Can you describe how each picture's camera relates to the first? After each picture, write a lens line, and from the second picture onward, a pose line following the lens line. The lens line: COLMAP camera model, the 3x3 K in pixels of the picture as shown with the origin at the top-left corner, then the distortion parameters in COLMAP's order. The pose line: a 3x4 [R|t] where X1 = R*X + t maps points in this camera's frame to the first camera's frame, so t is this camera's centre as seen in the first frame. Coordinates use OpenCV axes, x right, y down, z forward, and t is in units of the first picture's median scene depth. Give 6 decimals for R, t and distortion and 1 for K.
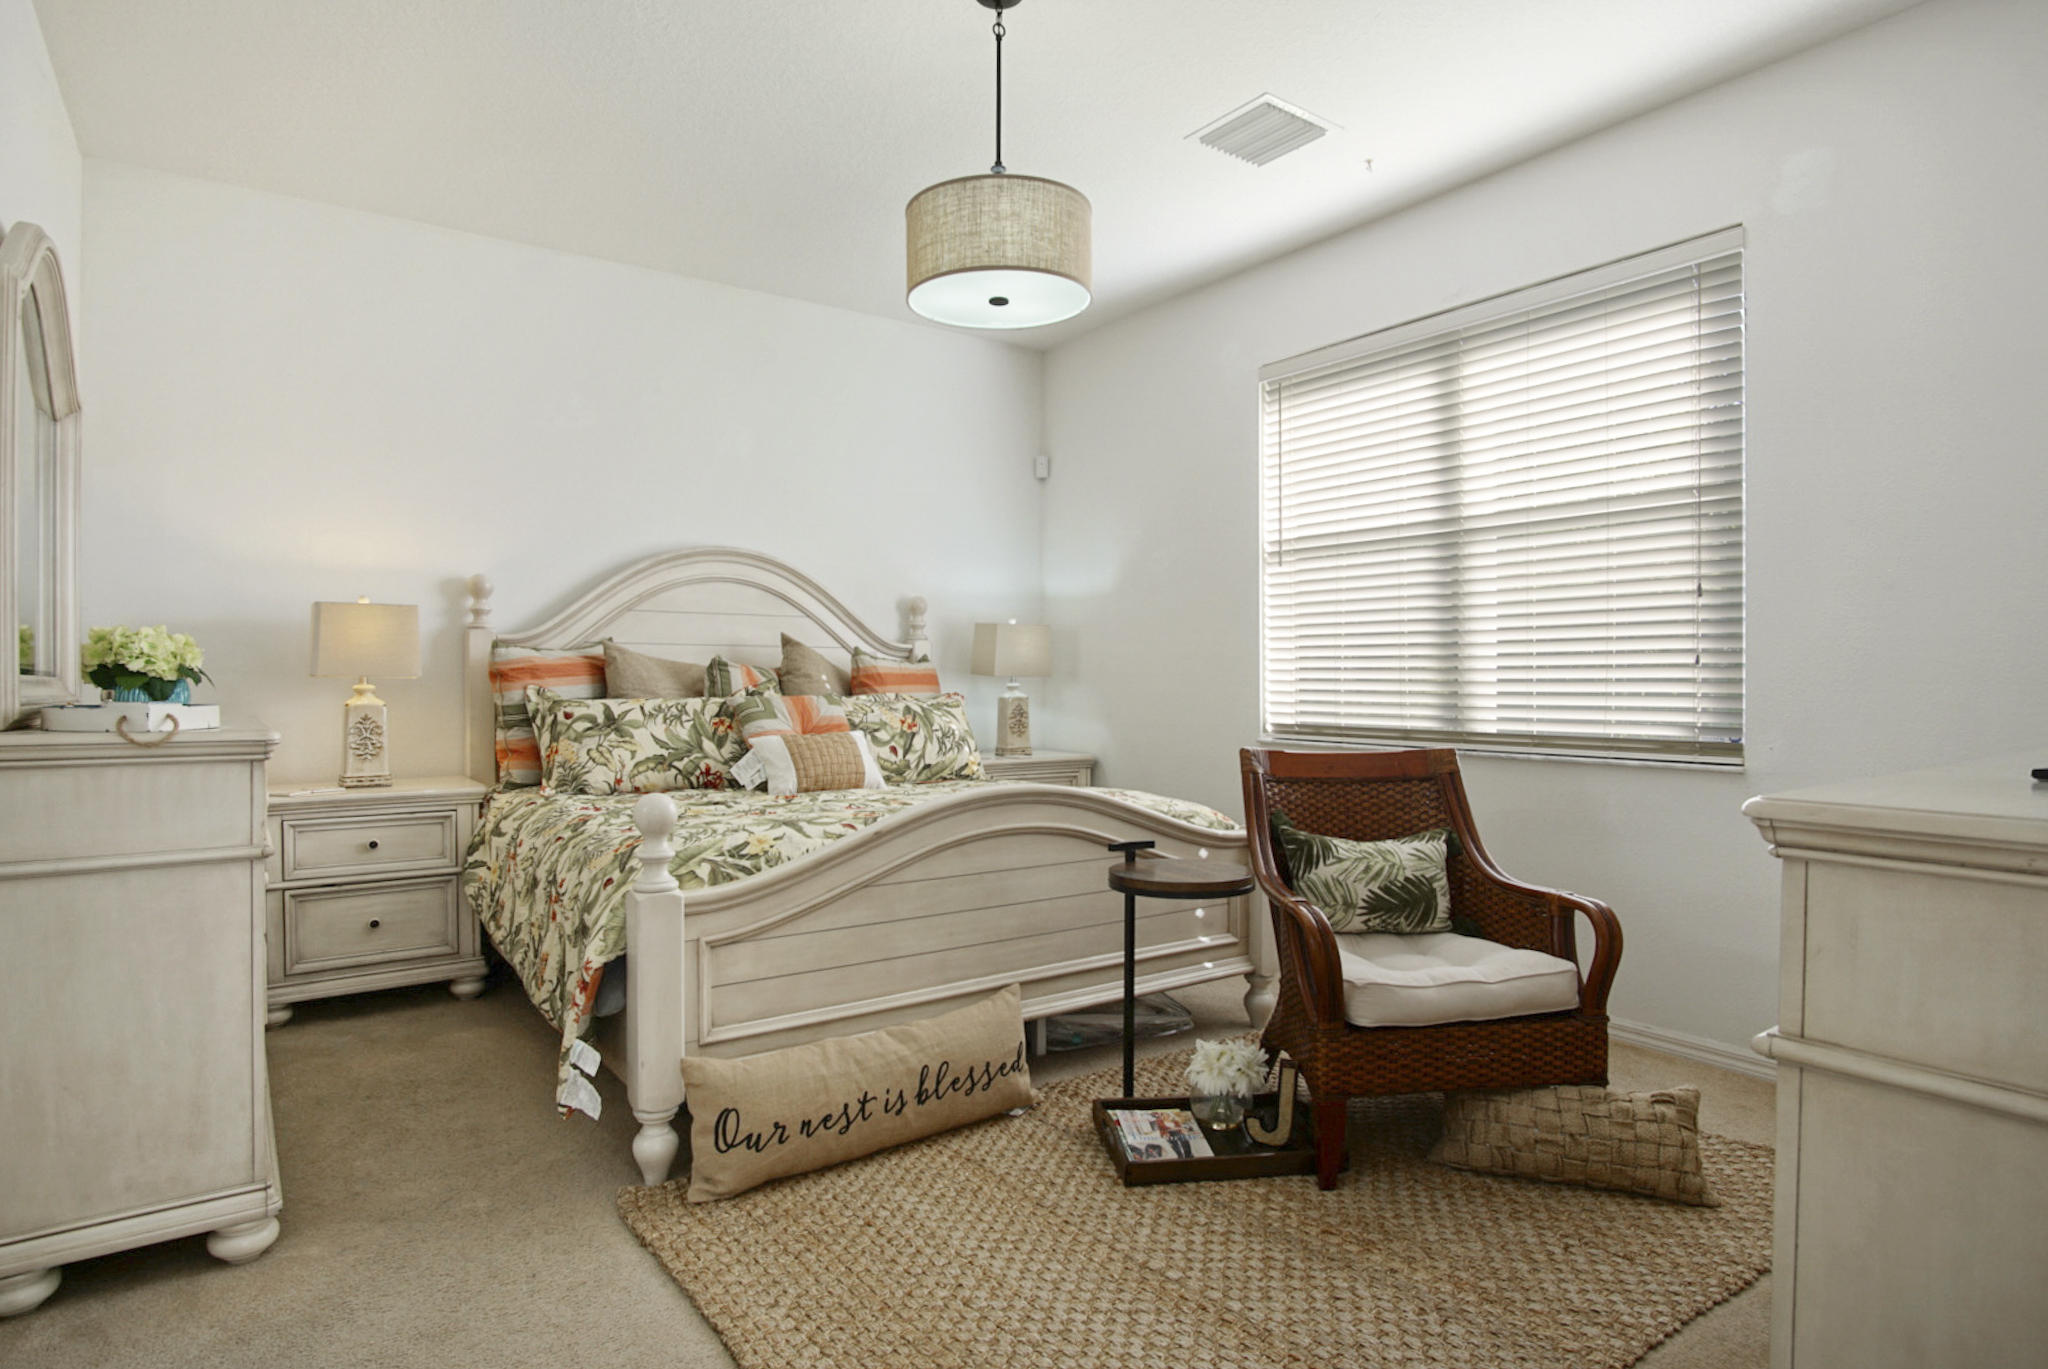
lens RADIAL K [[1119.9, 0, 1037.3], [0, 1119.9, 682.9], [0, 0, 1]] dist [-0.027503, -0.000358]
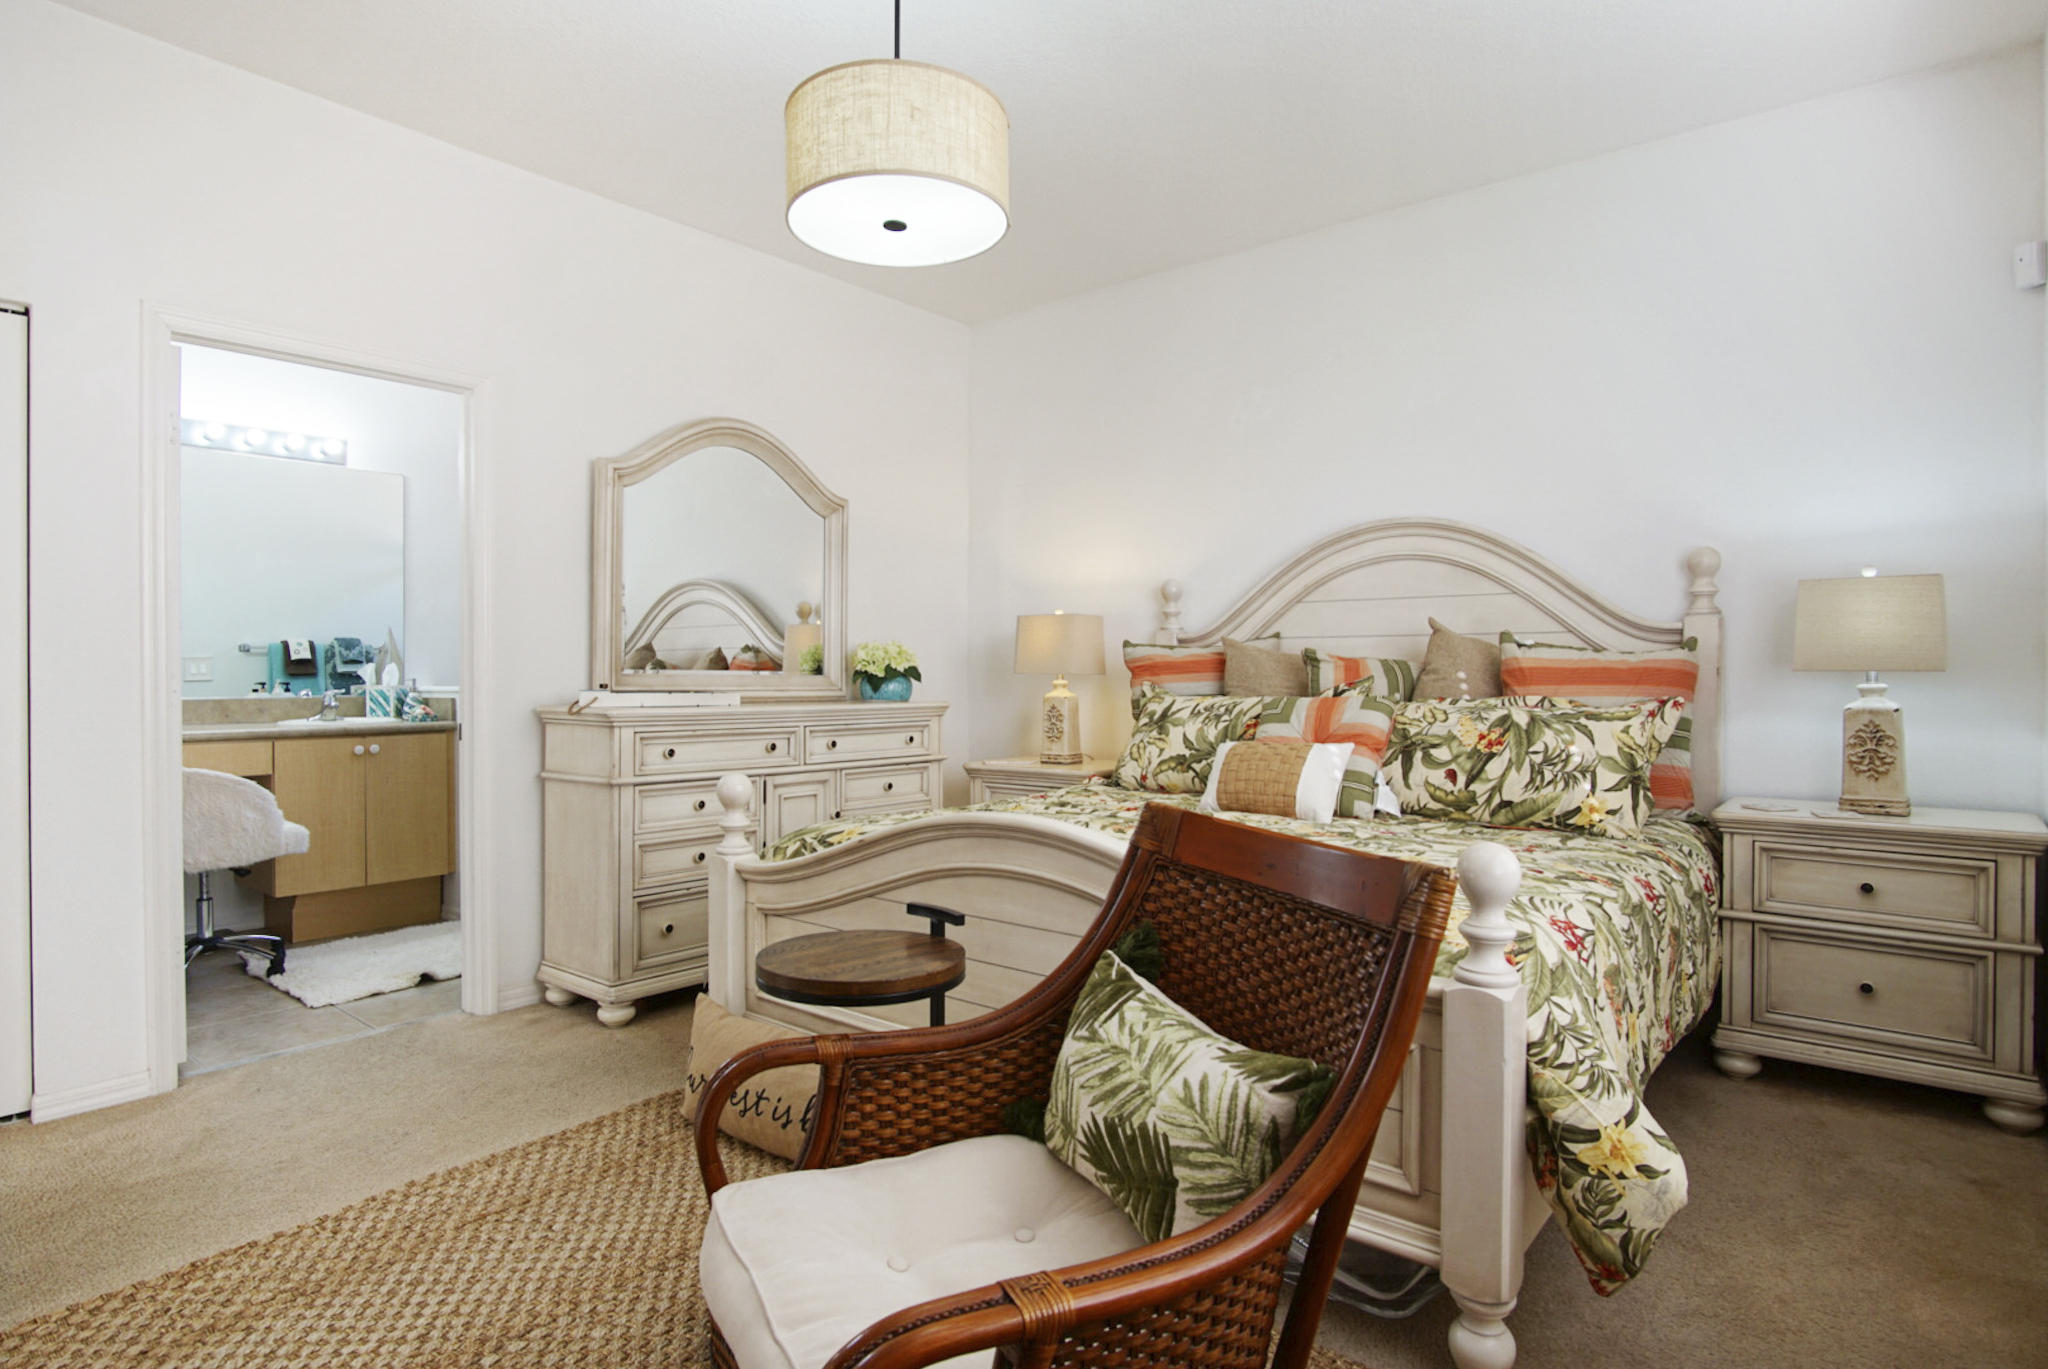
lens RADIAL K [[1119.9, 0, 1018.3], [0, 1119.9, 674.4], [0, 0, 1]] dist [-0.027503, -0.000358]
pose [[0.241121, 0.000353, -0.970495, 0.499438], [-0.001594, 0.999999, -0.000032, -0.004135], [0.970494, 0.001555, 0.241121, 0.558744]]
